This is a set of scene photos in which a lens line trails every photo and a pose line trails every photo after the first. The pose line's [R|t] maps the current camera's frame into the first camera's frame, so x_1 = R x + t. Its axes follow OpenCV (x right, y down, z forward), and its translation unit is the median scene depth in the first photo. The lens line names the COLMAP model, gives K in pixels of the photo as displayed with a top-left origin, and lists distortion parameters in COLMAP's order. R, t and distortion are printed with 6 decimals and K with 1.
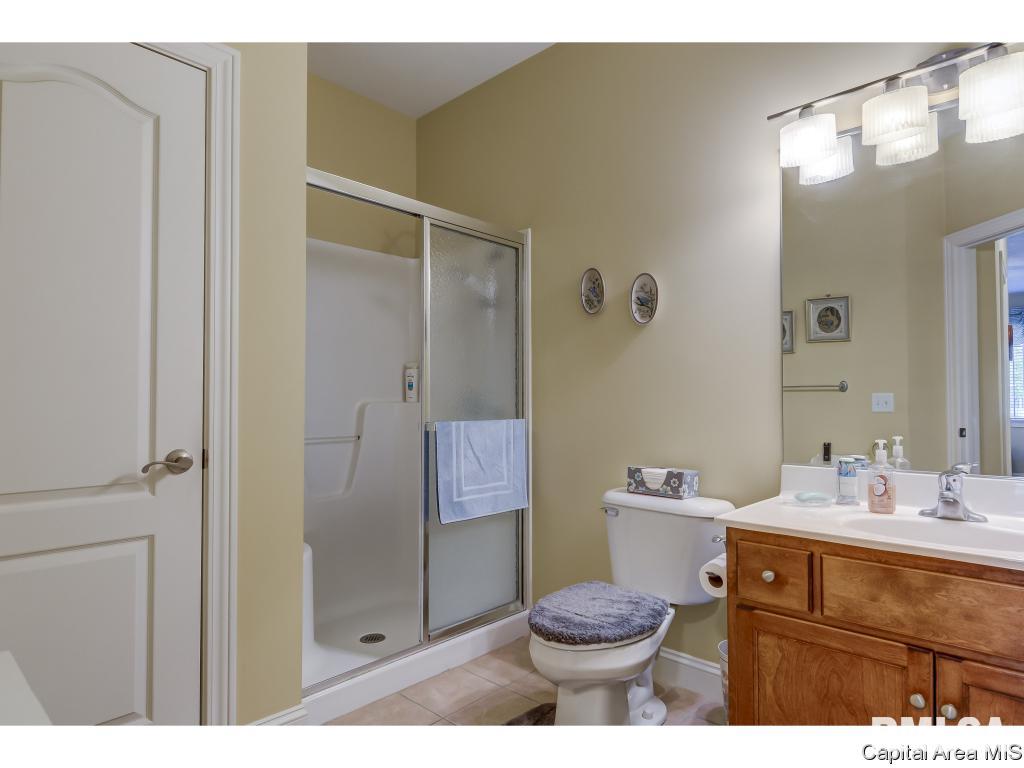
lens RADIAL K [[541.9, 0, 503.8], [0, 541.9, 383.7], [0, 0, 1]] dist [0.006501, -0.008433]
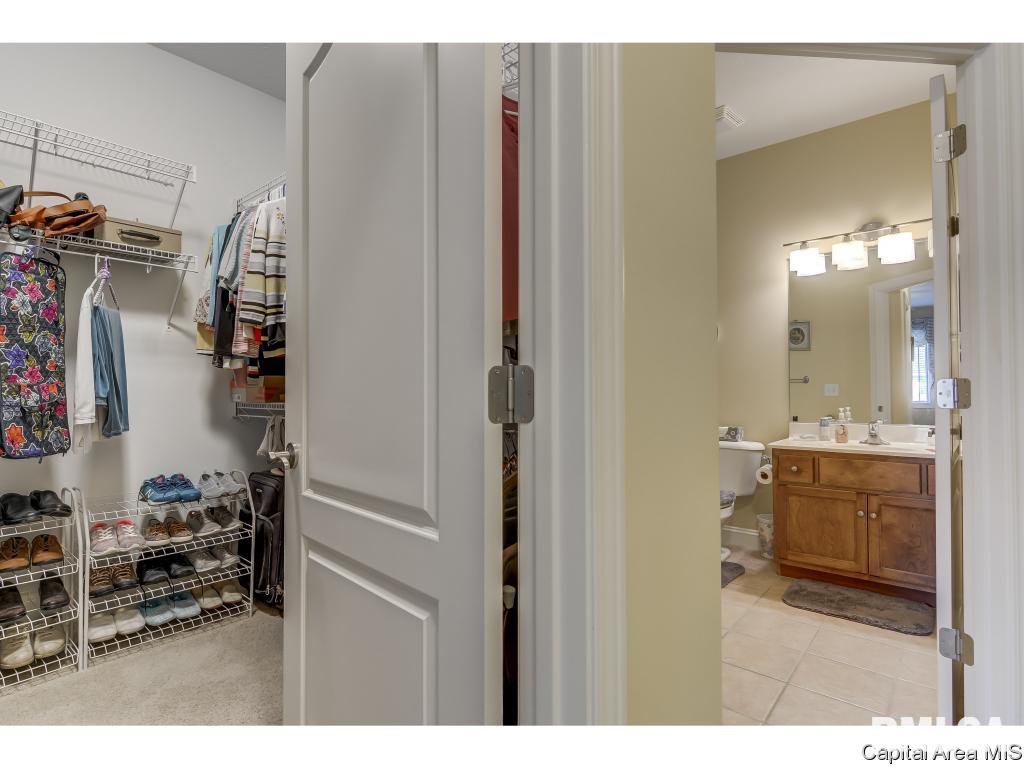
lens RADIAL K [[478.2, 0, 514.2], [0, 478.2, 375.5], [0, 0, 1]] dist [0.000105, -0.000132]
pose [[0.998970, -0.002098, 0.045318, -0.716956], [0.001976, 0.999994, 0.002731, -0.033383], [-0.045323, -0.002638, 0.998969, -0.868535]]
